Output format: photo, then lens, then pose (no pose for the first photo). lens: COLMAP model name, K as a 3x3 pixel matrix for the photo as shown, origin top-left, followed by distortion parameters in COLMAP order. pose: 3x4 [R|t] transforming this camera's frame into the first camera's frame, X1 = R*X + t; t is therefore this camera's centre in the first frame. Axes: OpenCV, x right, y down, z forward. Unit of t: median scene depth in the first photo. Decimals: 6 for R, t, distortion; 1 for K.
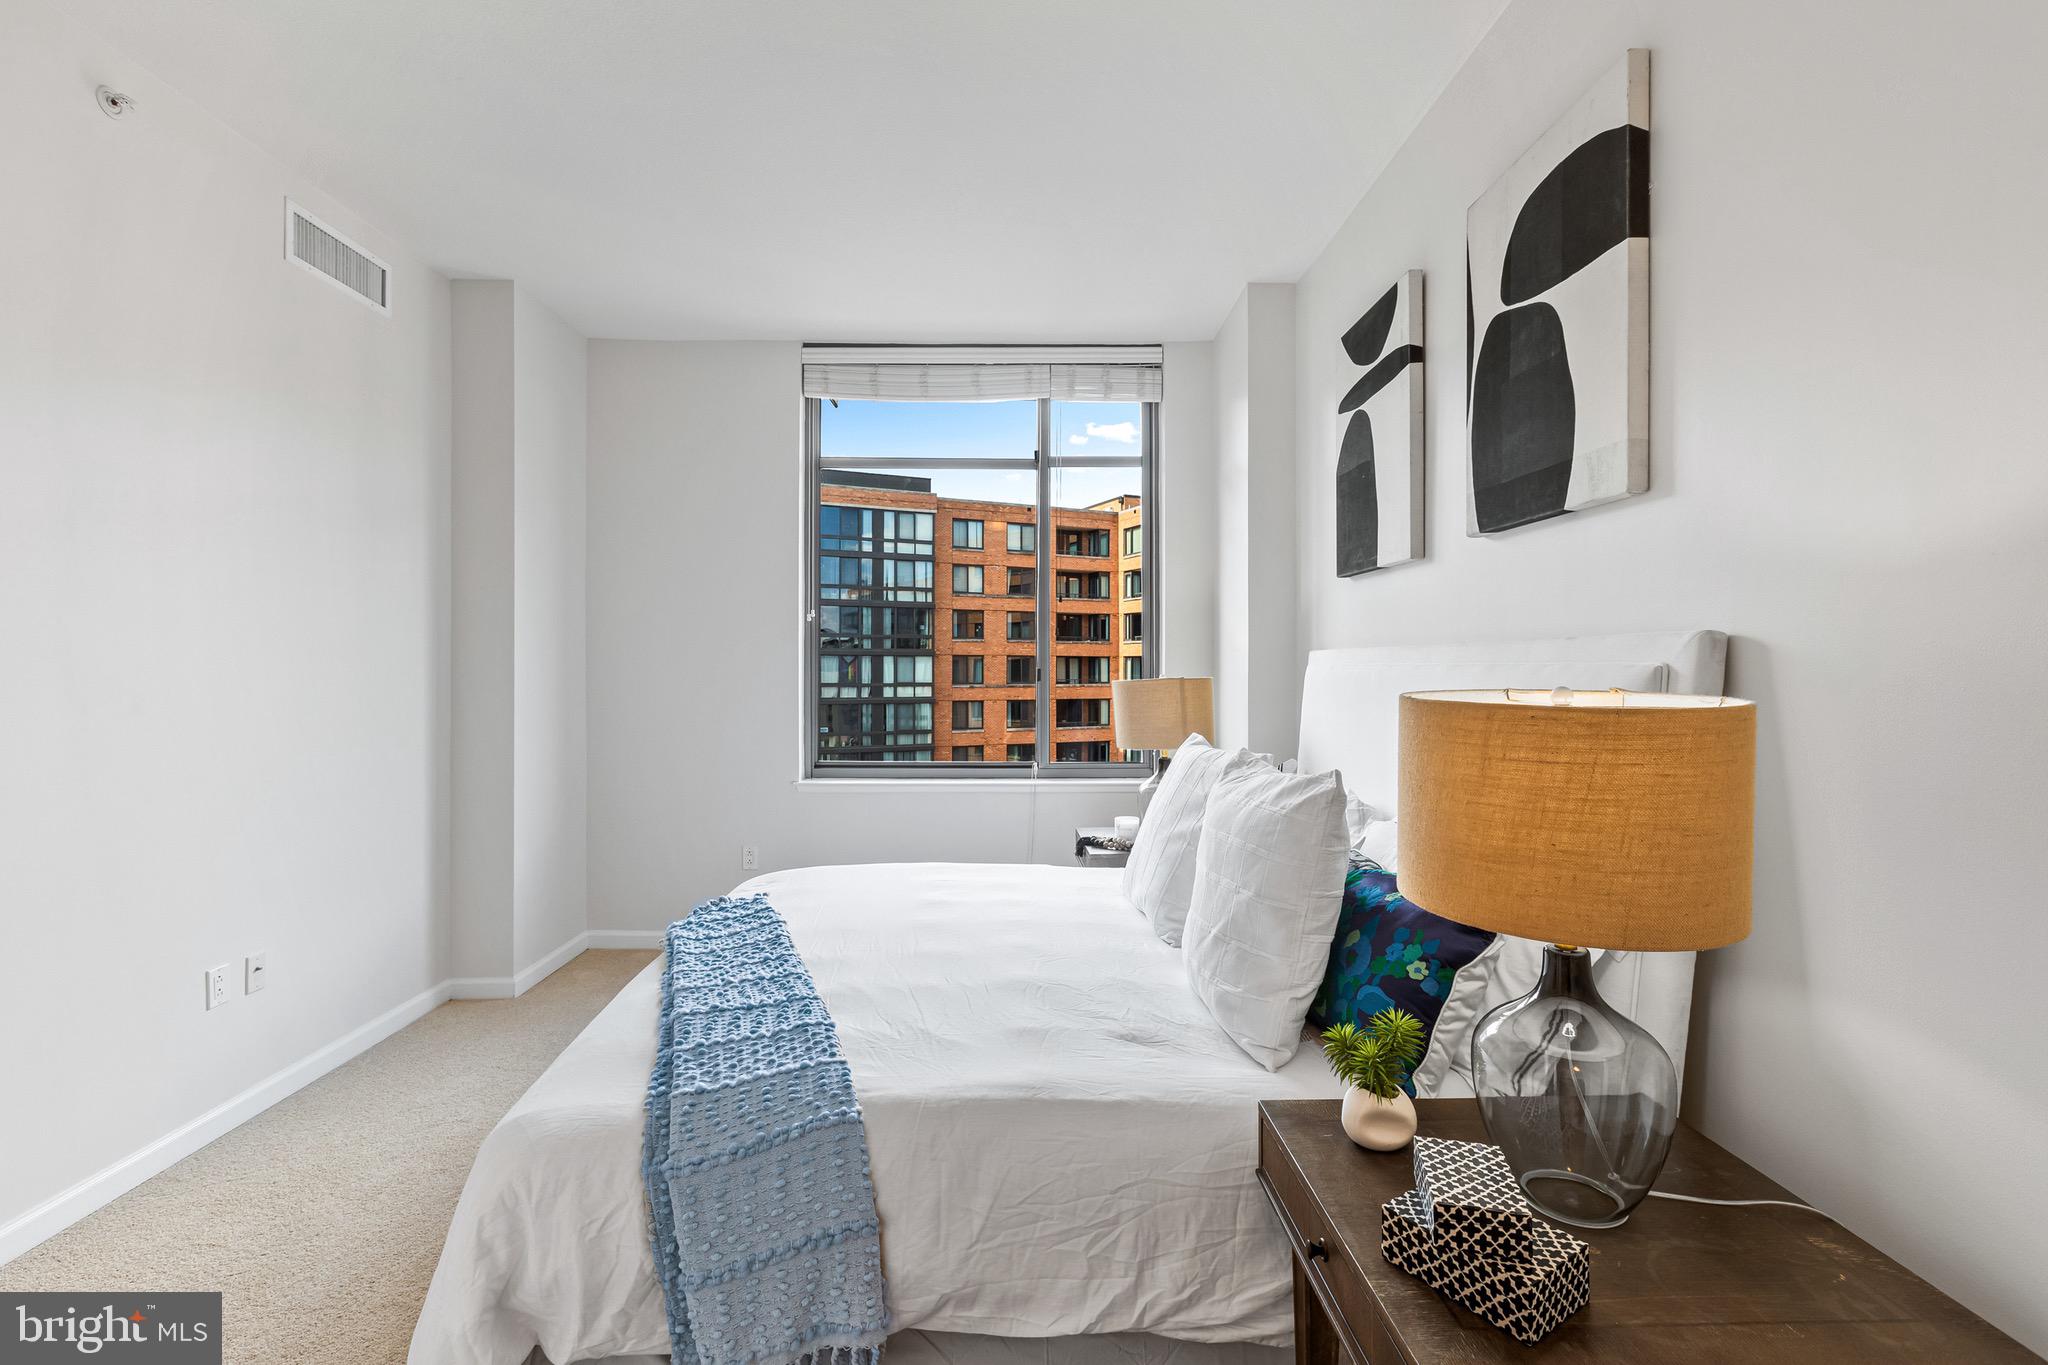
lens RADIAL K [[921.3, 0, 1017.6], [0, 921.3, 659.5], [0, 0, 1]] dist [-0.000792, -0.000204]
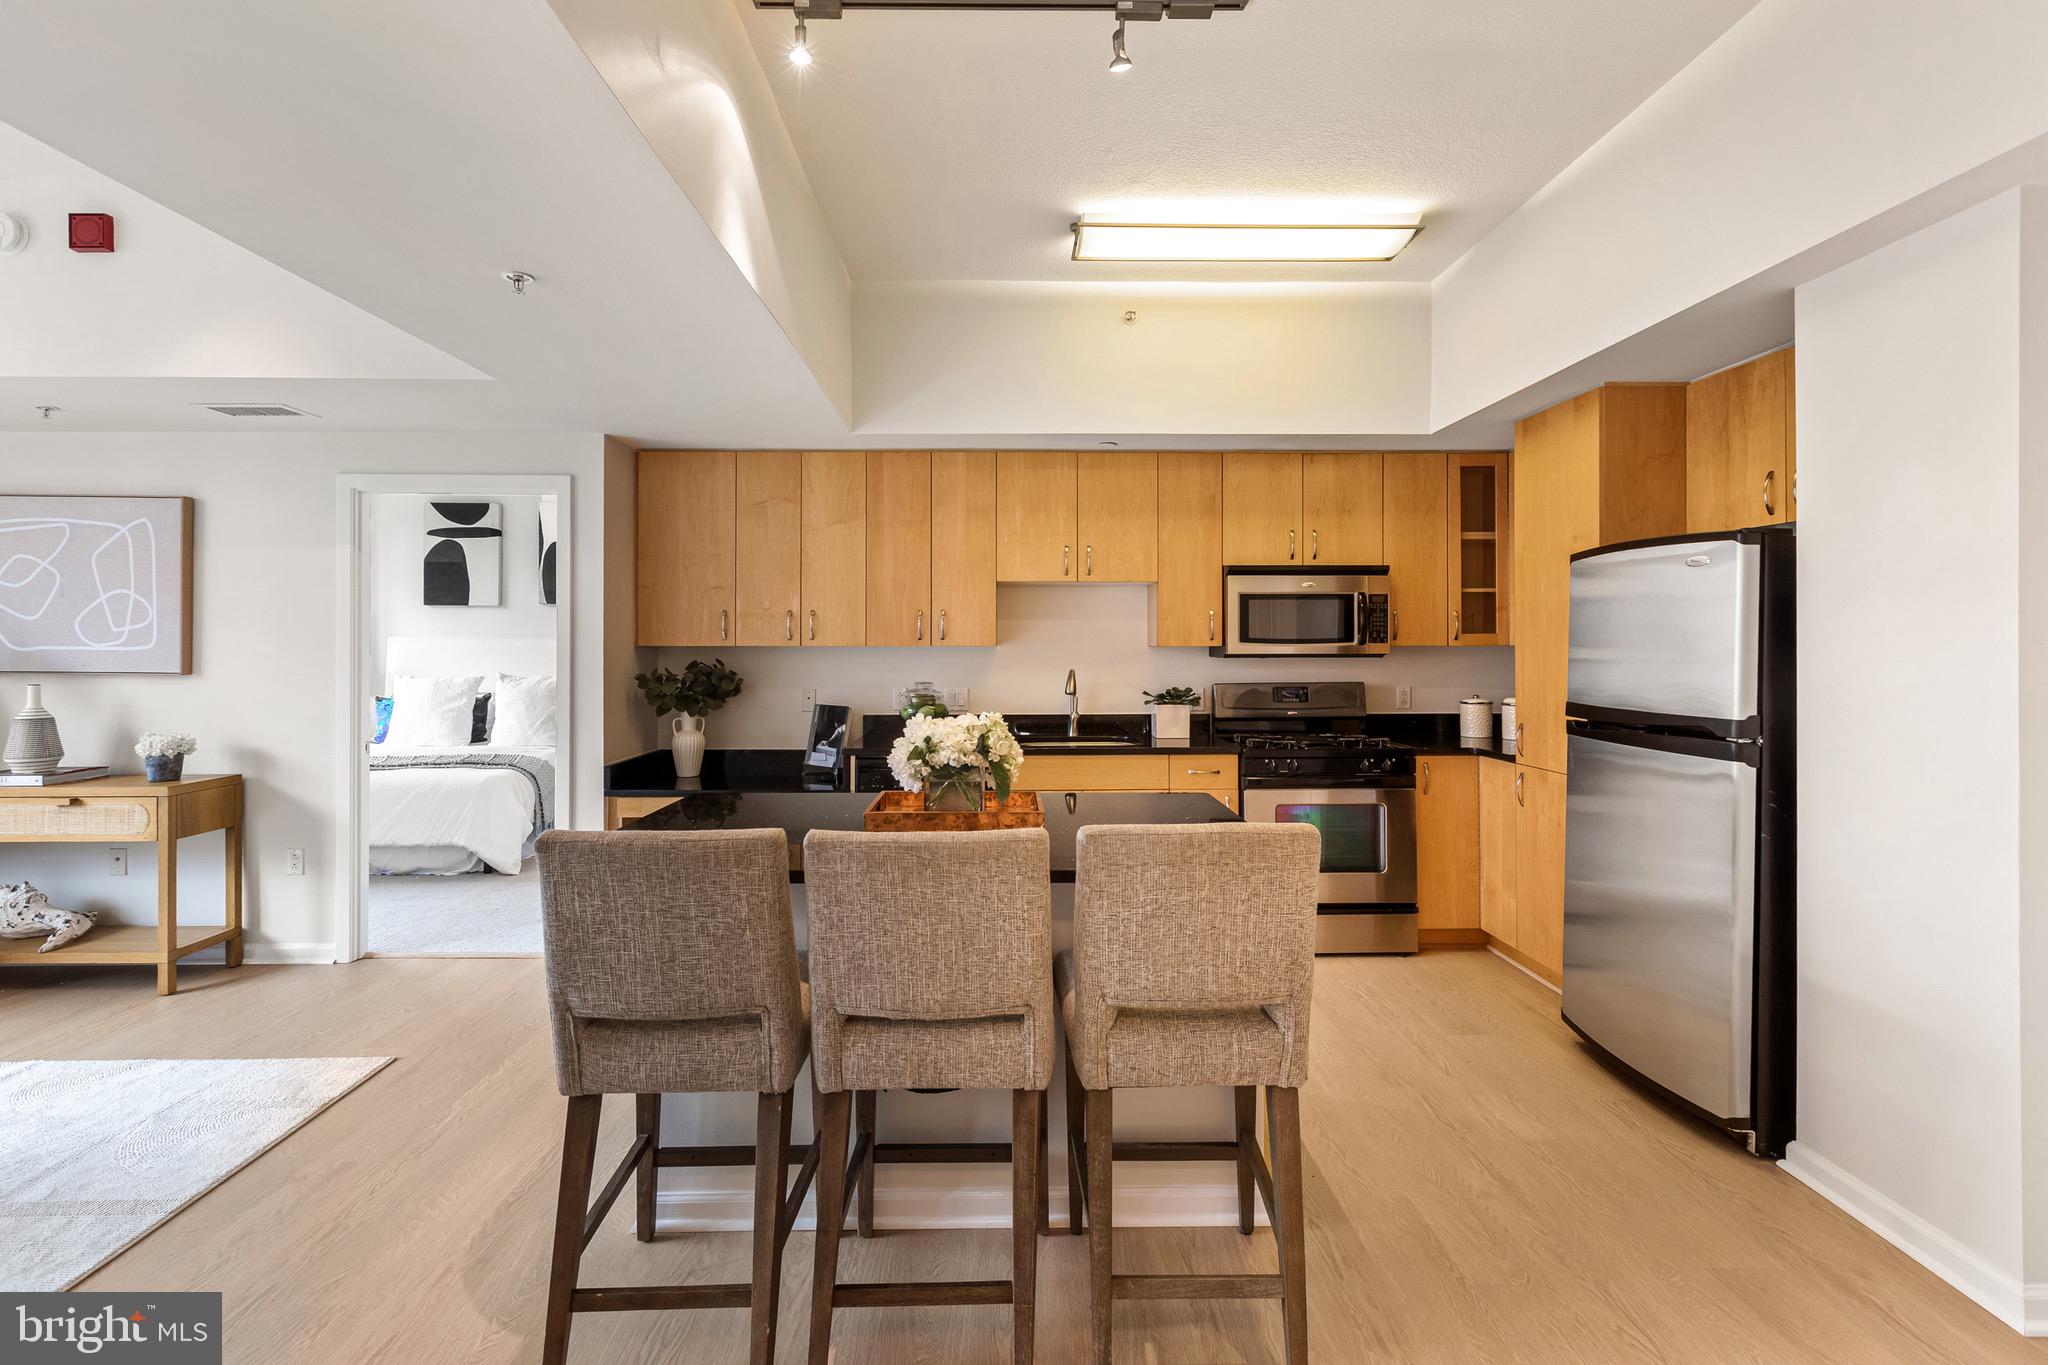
lens RADIAL K [[923.3, 0, 1017.6], [0, 923.3, 642.3], [0, 0, 1]] dist [0.000016, -0.001308]
pose [[-0.008087, 0.000747, 0.999967, -0.120339], [-0.009642, 0.999953, -0.000825, -0.000602], [-0.999921, -0.009649, -0.008079, -0.028072]]
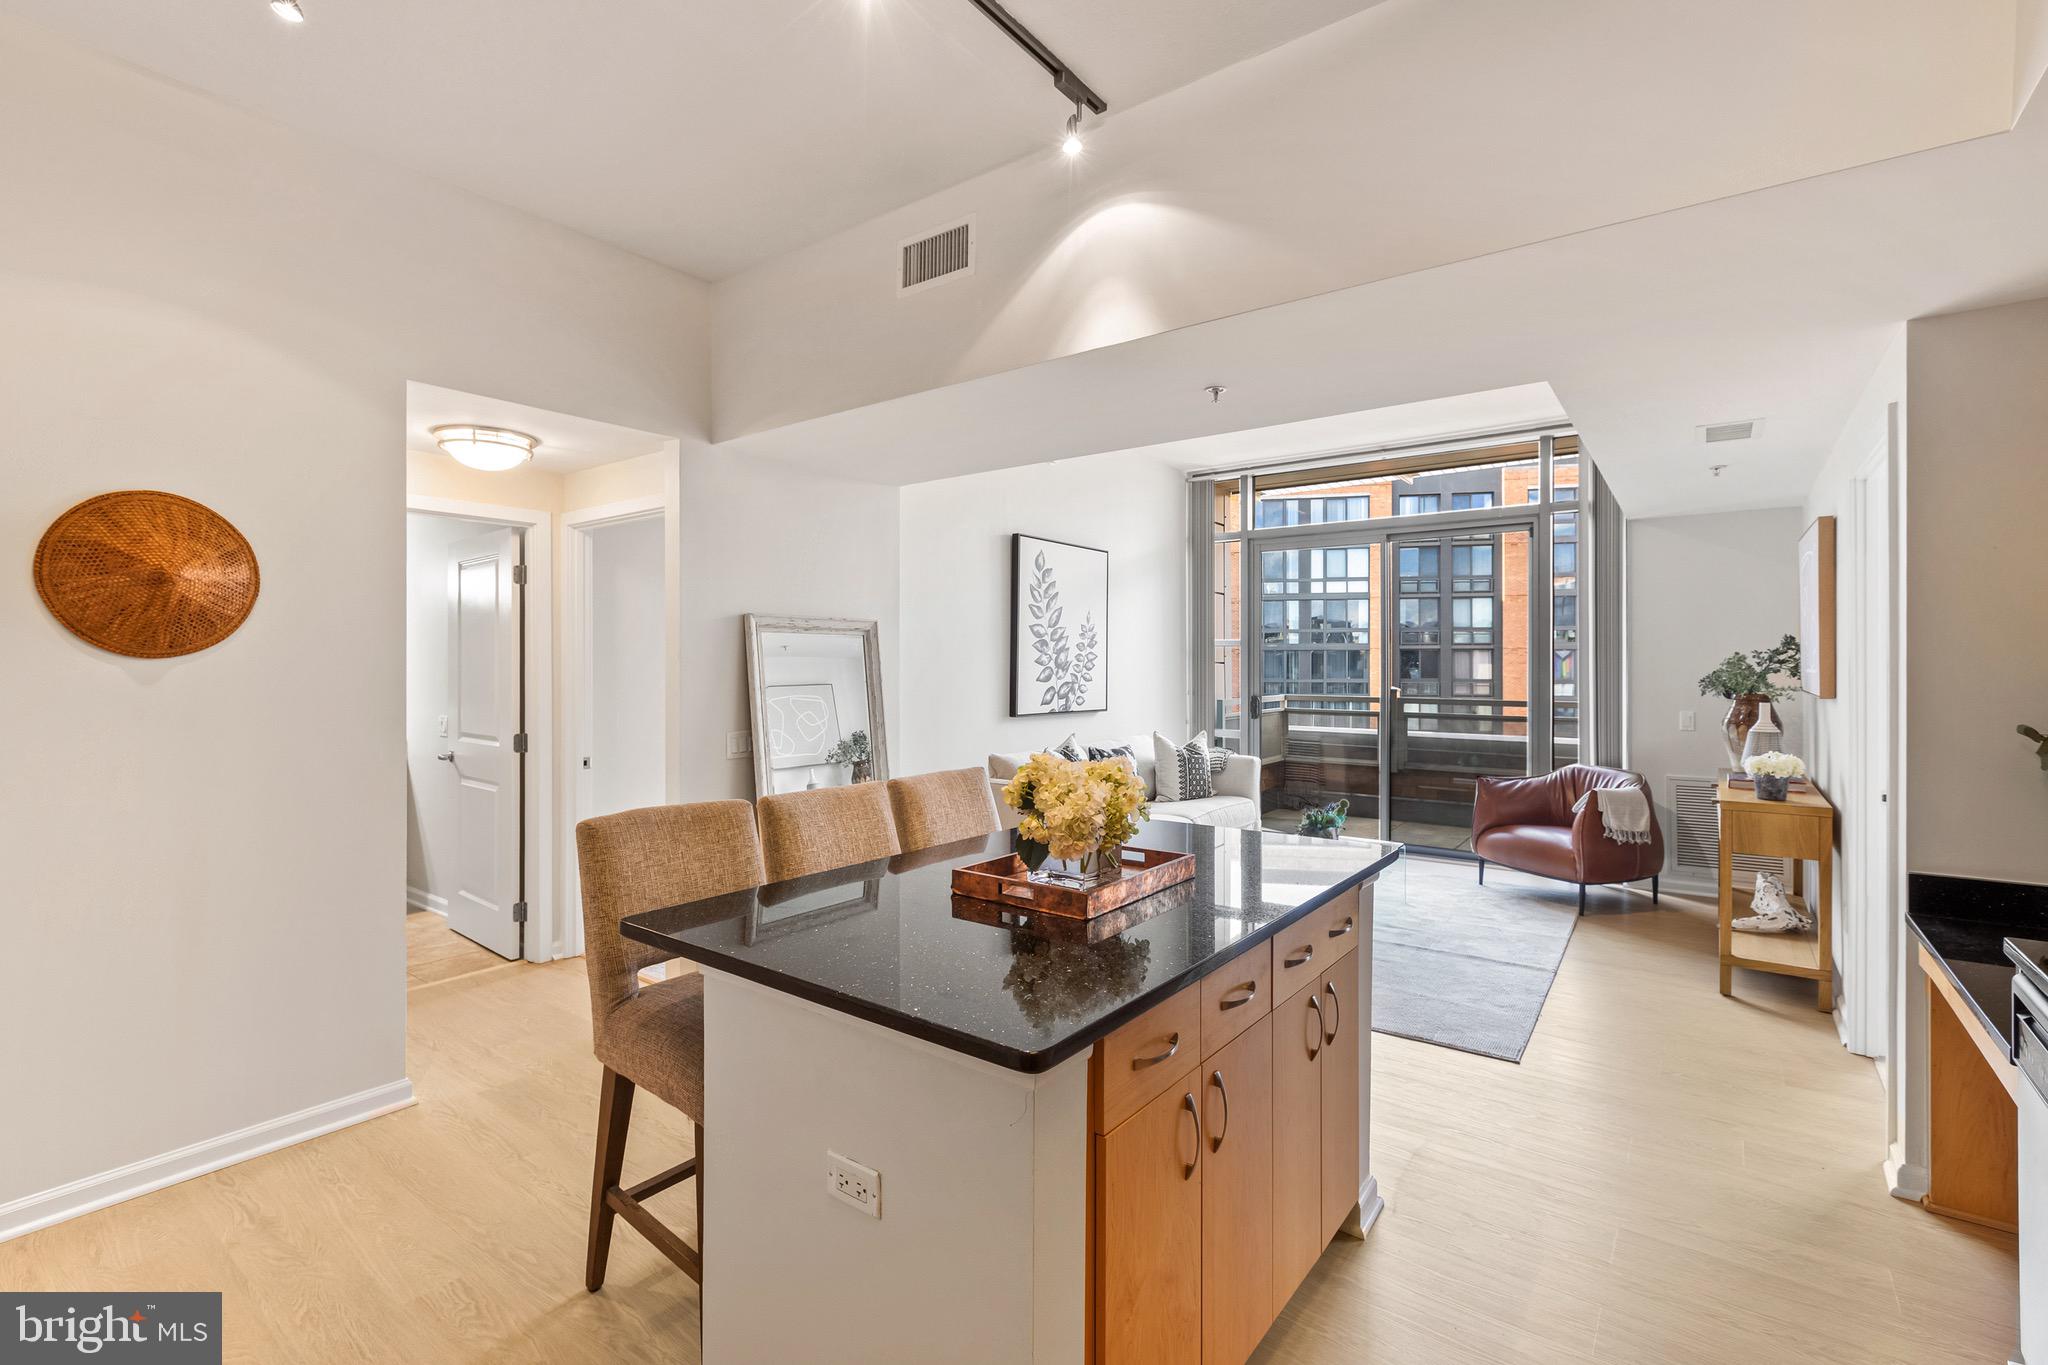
lens RADIAL K [[921.3, 0, 1017.6], [0, 921.3, 659.5], [0, 0, 1]] dist [-0.000792, -0.000204]
pose [[0.792309, -0.004304, -0.610105, -0.052372], [0.006949, 0.999974, 0.001969, -0.001086], [0.610080, -0.005800, 0.792318, -0.057402]]
